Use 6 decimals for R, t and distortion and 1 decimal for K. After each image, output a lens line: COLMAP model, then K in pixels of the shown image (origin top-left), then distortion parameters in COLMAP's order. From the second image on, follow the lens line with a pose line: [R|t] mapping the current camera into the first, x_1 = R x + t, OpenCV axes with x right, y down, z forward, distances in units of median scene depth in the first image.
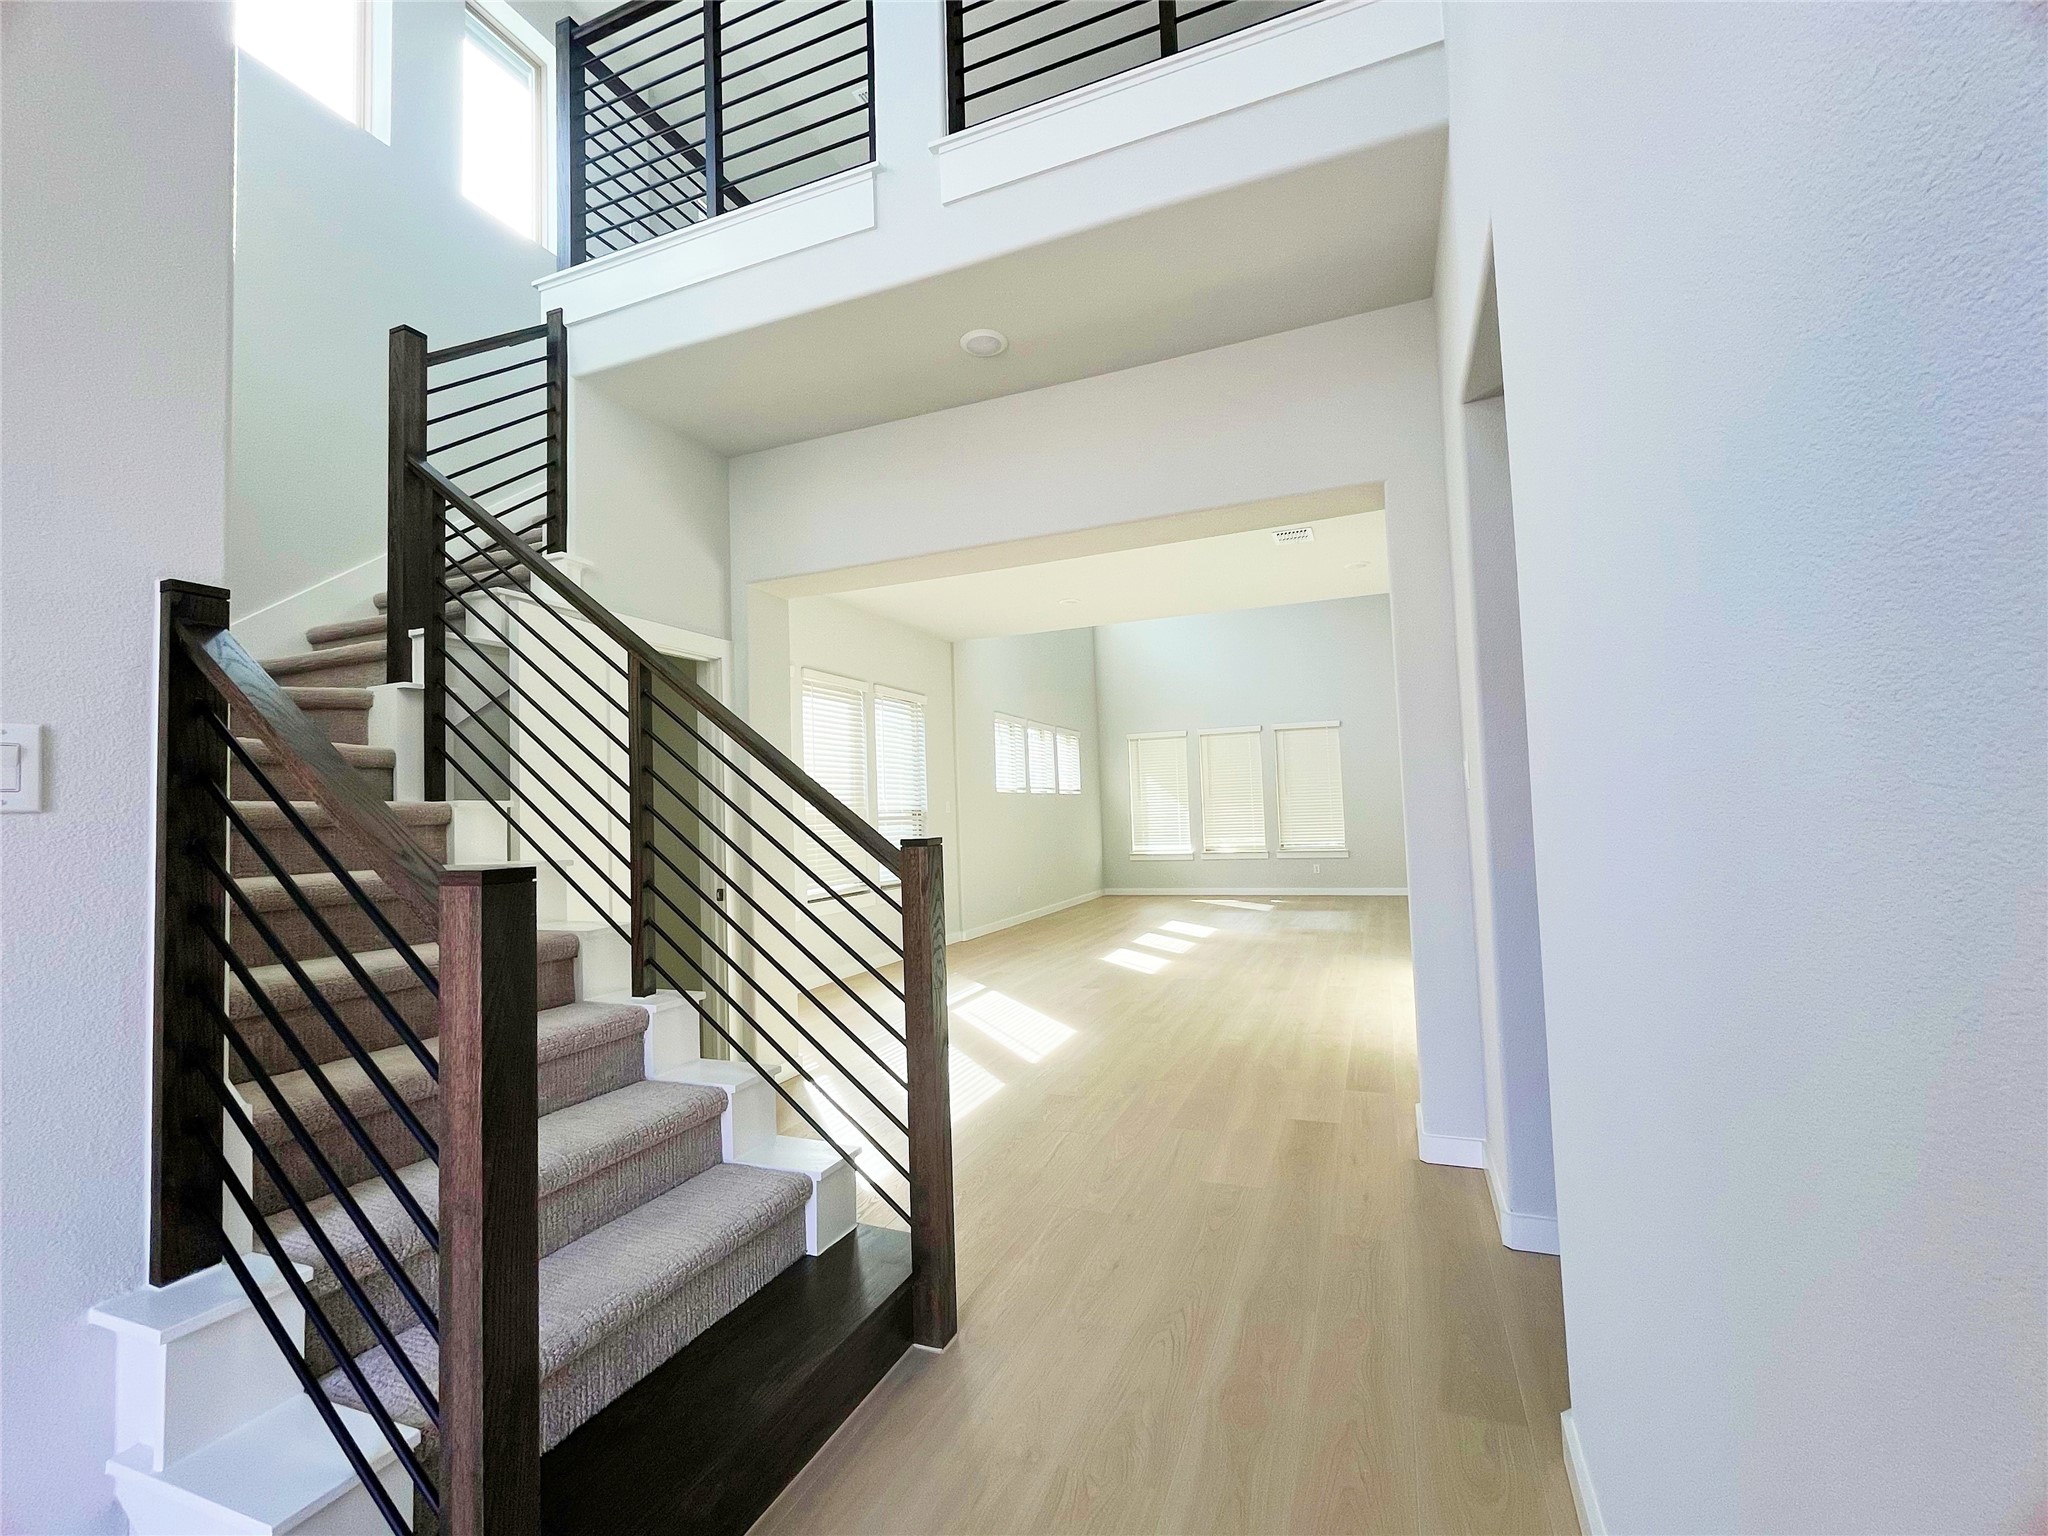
lens RADIAL K [[830.4, 0, 1028.5], [0, 830.4, 768.2], [0, 0, 1]] dist [-0.005471, 0.000462]
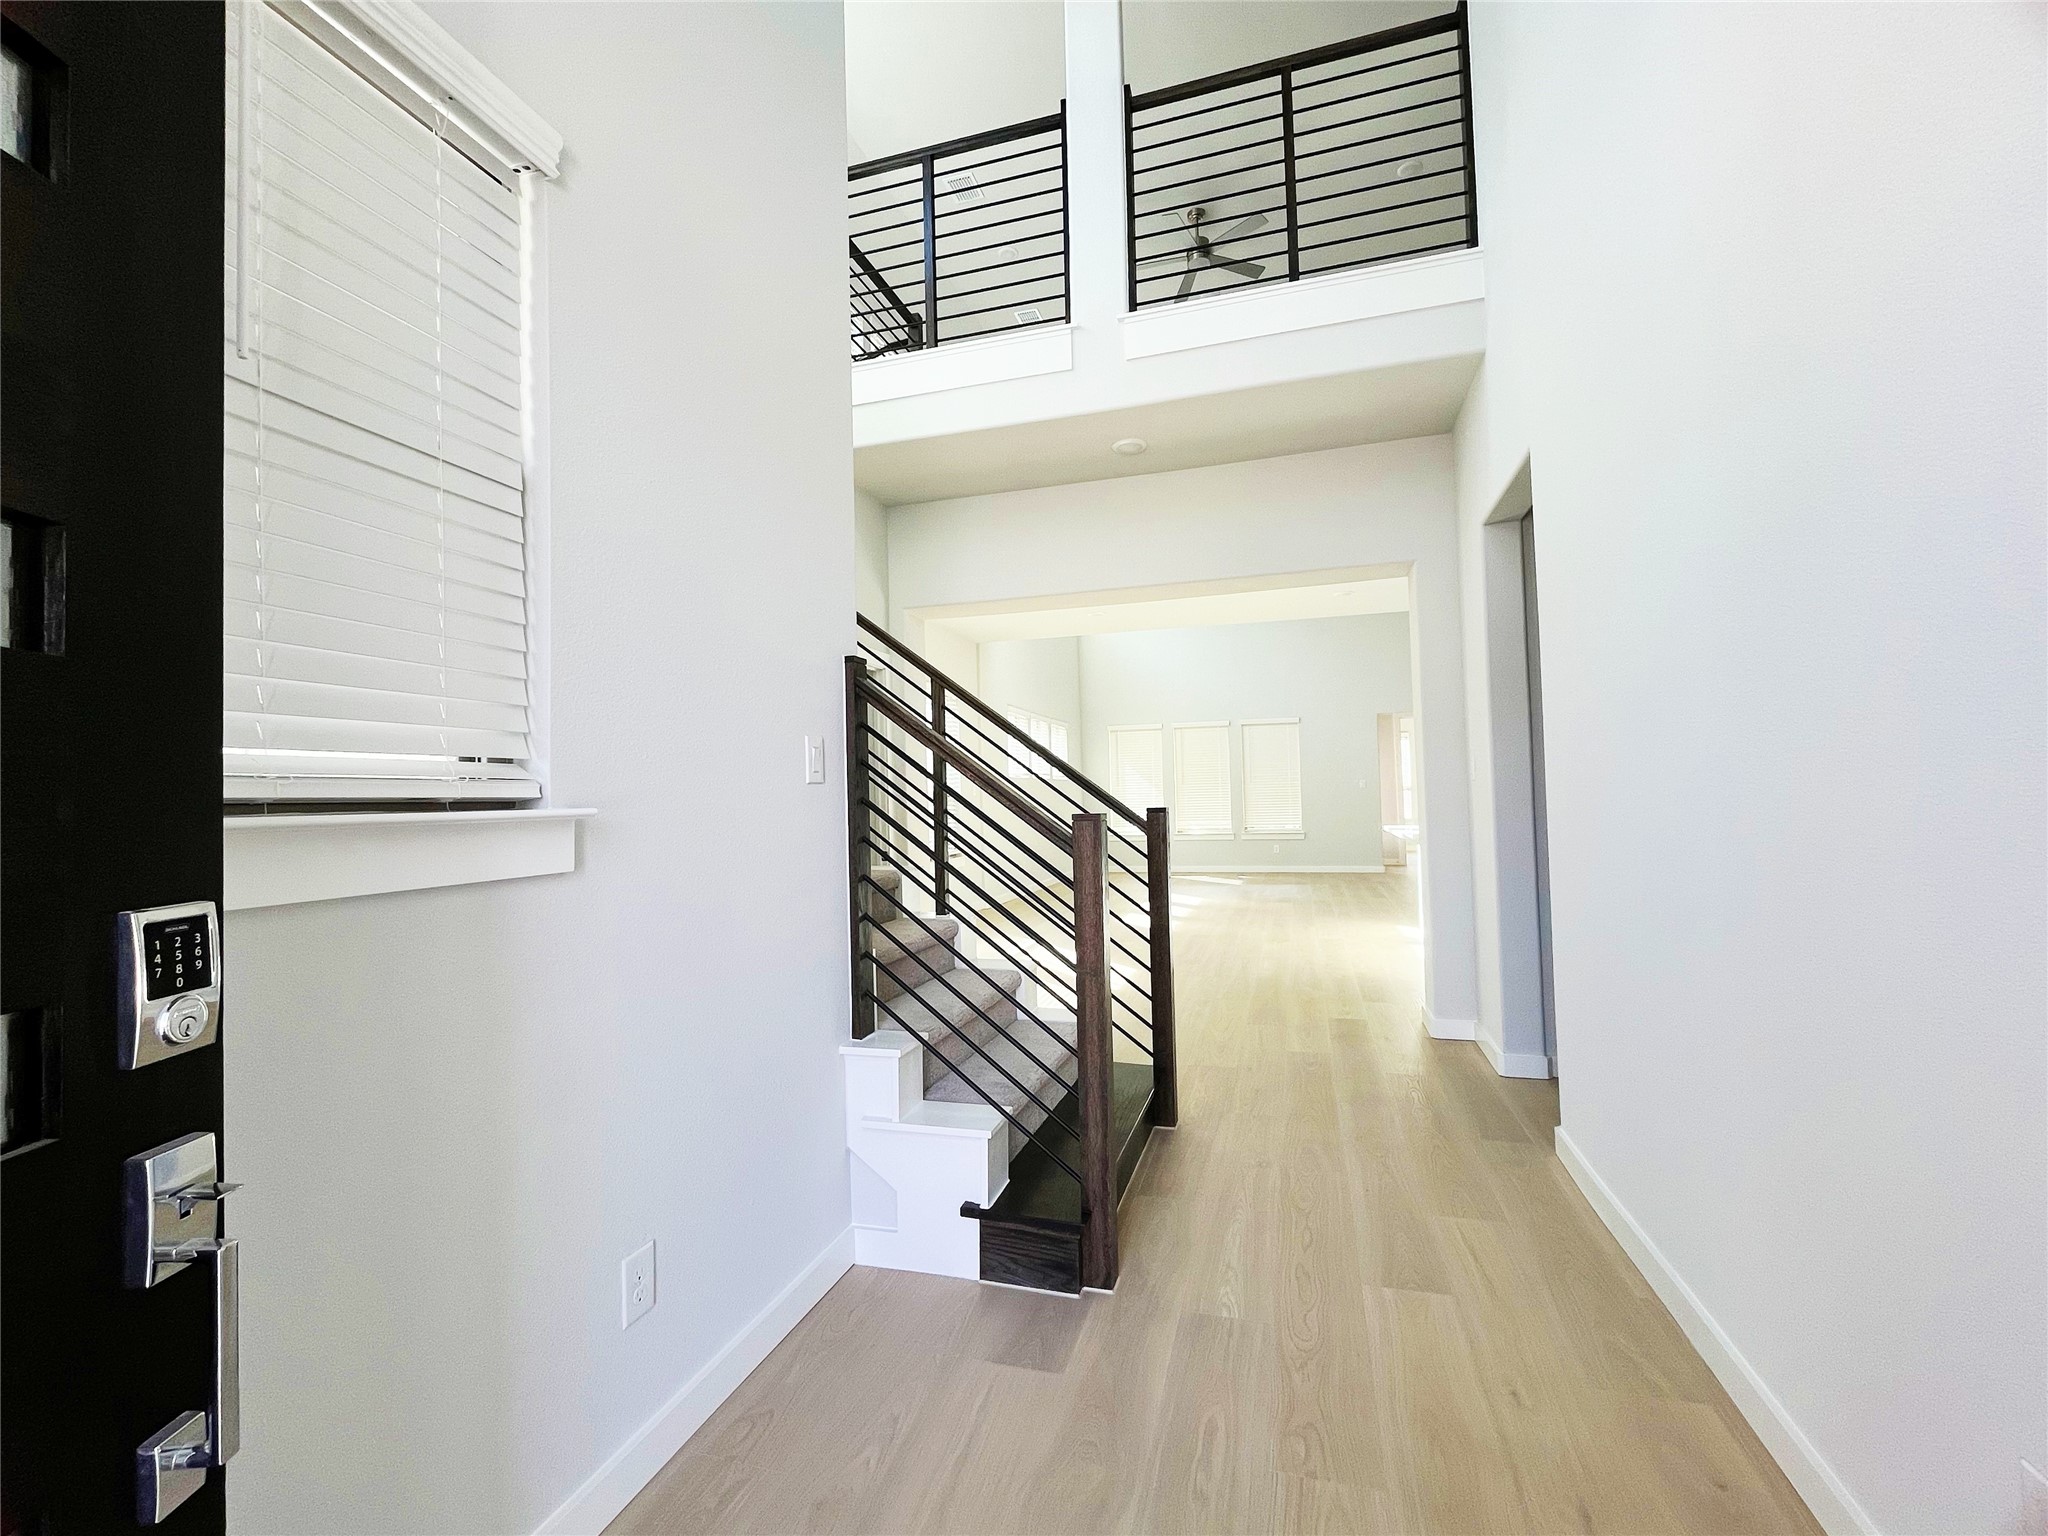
lens RADIAL K [[830.9, 0, 1024.0], [0, 830.9, 768.0], [0, 0, 1]] dist [0.001166, 0.000078]
pose [[0.996313, 0.014938, 0.084478, -0.333049], [-0.016427, 0.999721, 0.016951, -0.007907], [-0.084201, -0.018277, 0.996281, -0.344472]]
